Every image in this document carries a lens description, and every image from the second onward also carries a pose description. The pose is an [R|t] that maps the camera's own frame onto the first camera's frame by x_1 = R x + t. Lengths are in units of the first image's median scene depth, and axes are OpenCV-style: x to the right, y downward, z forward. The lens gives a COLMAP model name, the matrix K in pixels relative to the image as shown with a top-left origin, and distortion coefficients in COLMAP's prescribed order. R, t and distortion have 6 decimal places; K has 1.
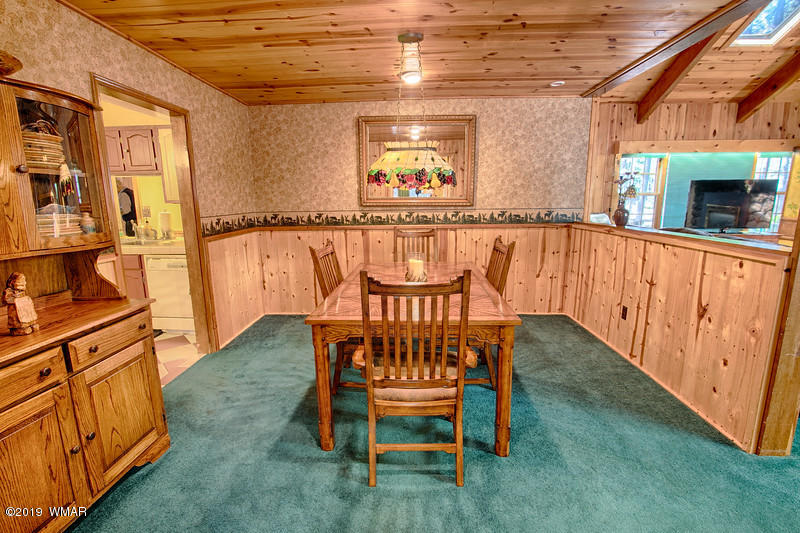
lens RADIAL K [[367.0, 0, 400.0], [0, 367.0, 266.5], [0, 0, 1]] dist [-0.012864, -0.000087]
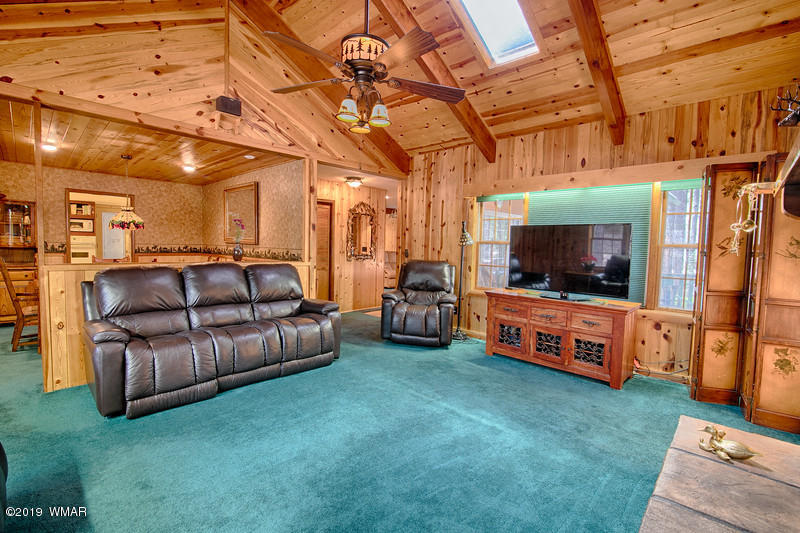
lens RADIAL K [[367.0, 0, 400.0], [0, 367.0, 266.5], [0, 0, 1]] dist [-0.012864, -0.000087]
pose [[0.746559, 0.071965, -0.661416, 1.099343], [-0.155643, 0.985438, -0.068458, -0.055235], [0.646858, 0.154052, 0.746889, 0.246804]]
